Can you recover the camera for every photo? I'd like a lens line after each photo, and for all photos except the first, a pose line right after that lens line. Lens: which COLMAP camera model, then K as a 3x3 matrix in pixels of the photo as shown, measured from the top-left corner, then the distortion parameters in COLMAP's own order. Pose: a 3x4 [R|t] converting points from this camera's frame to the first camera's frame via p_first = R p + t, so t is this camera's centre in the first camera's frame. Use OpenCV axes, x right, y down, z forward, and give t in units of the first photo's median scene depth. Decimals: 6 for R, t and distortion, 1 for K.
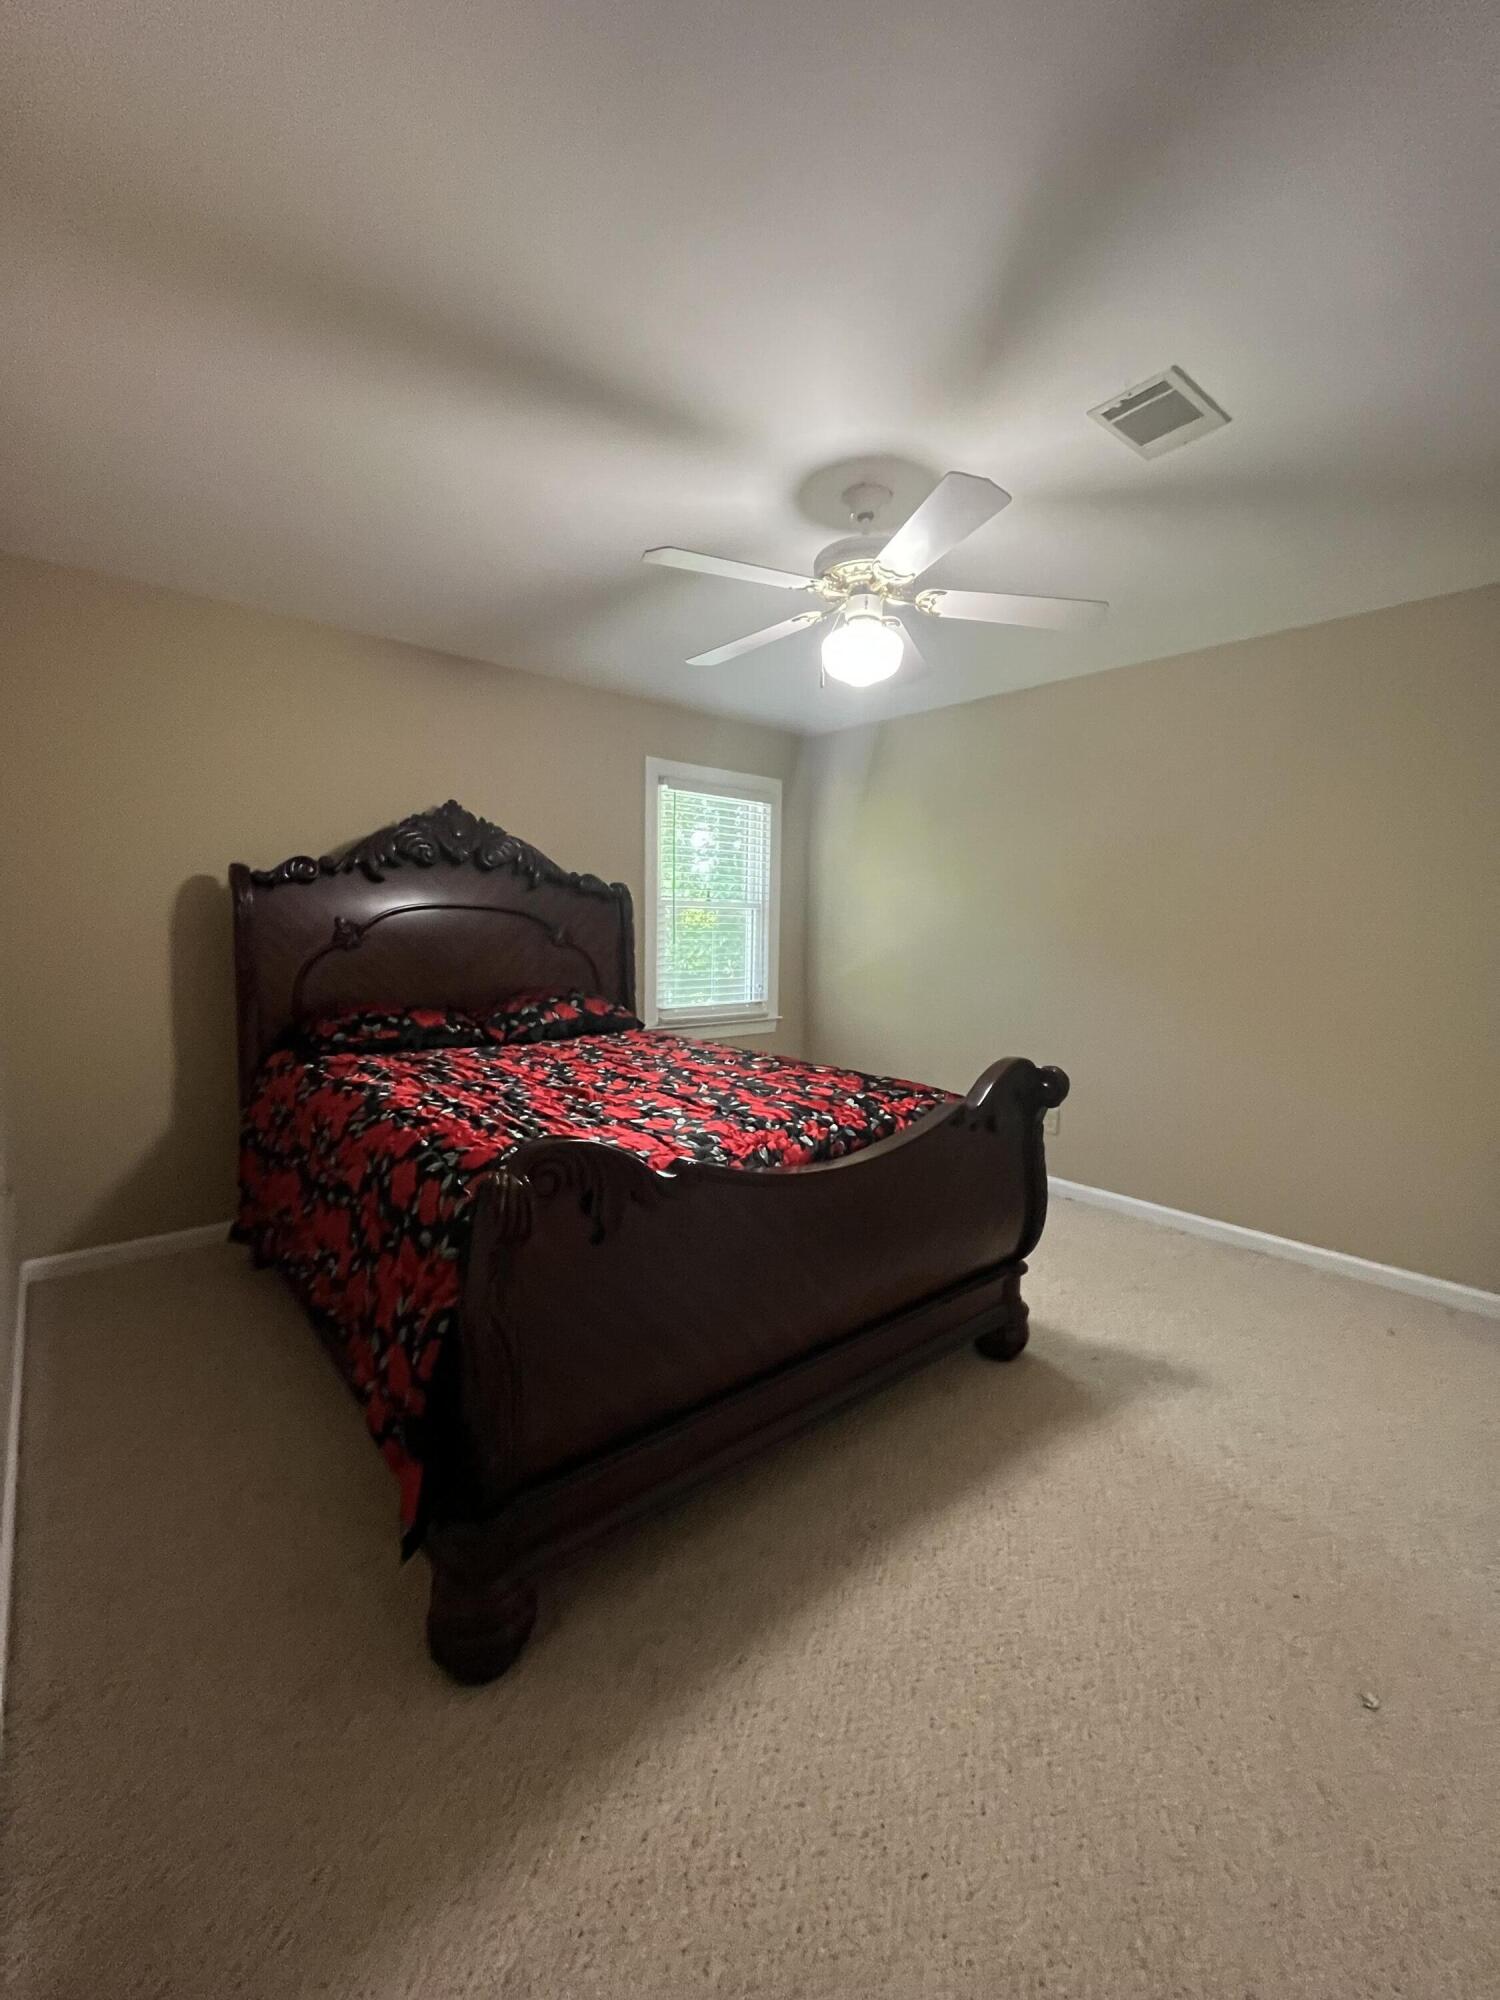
lens RADIAL K [[801.0, 0, 748.5], [0, 801.0, 1002.6], [0, 0, 1]] dist [-0.006660, 0.001345]
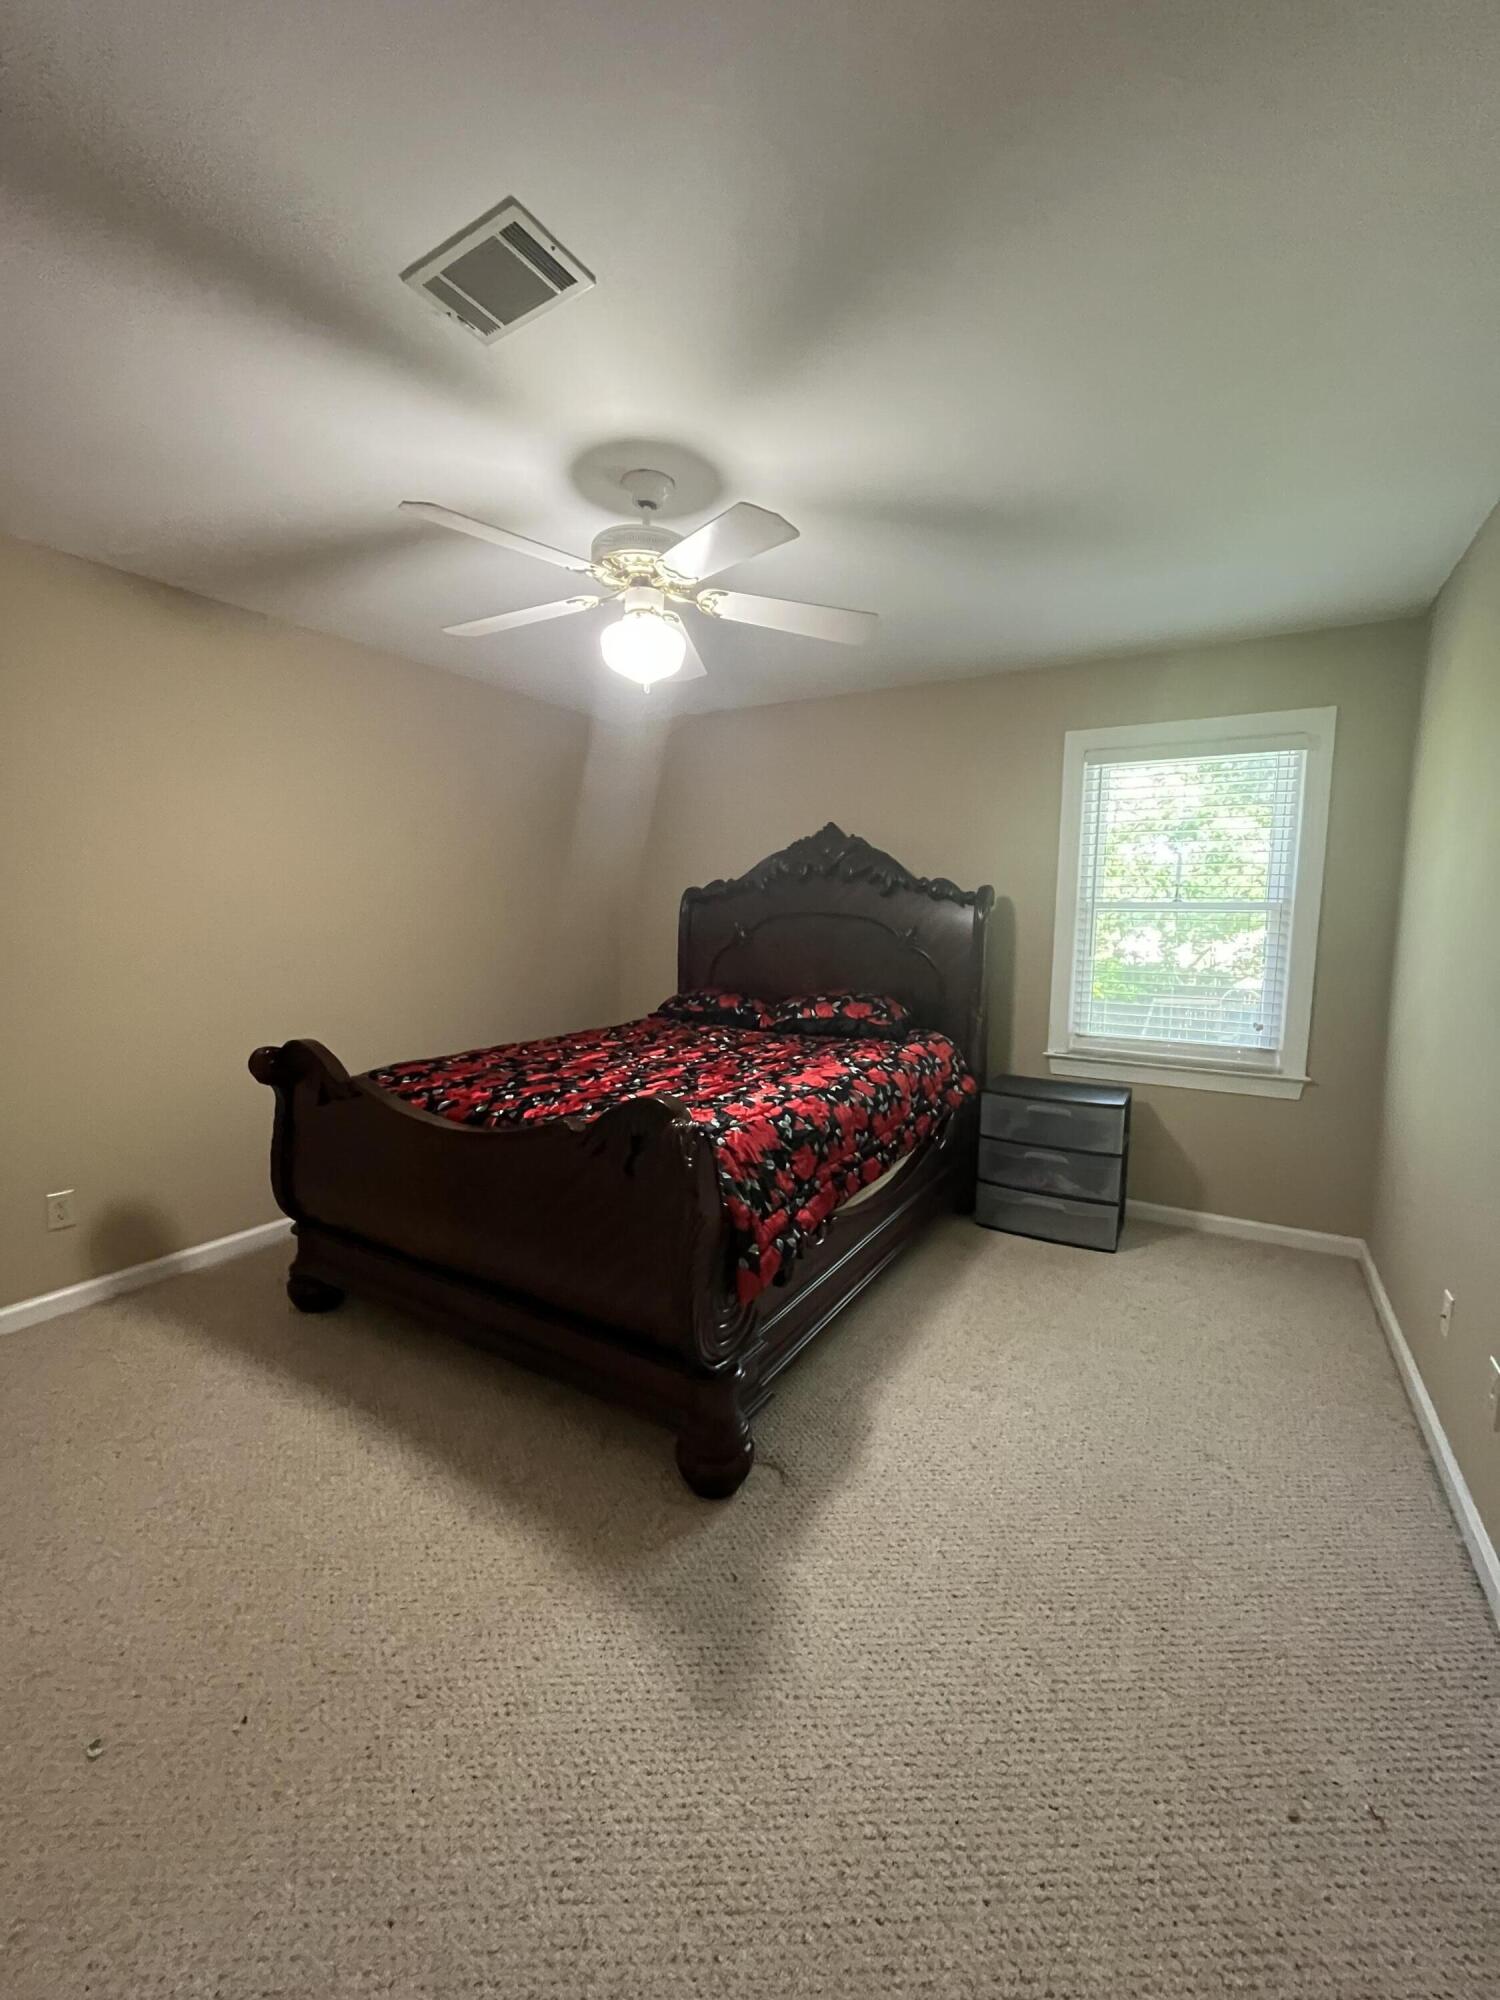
lens RADIAL K [[801.0, 0, 744.1], [0, 801.0, 994.0], [0, 0, 1]] dist [-0.006660, 0.001345]
pose [[0.323001, 0.087881, -0.942310, 0.695249], [-0.101419, 0.993160, 0.057859, -0.057710], [0.940949, 0.076880, 0.329704, 0.503667]]
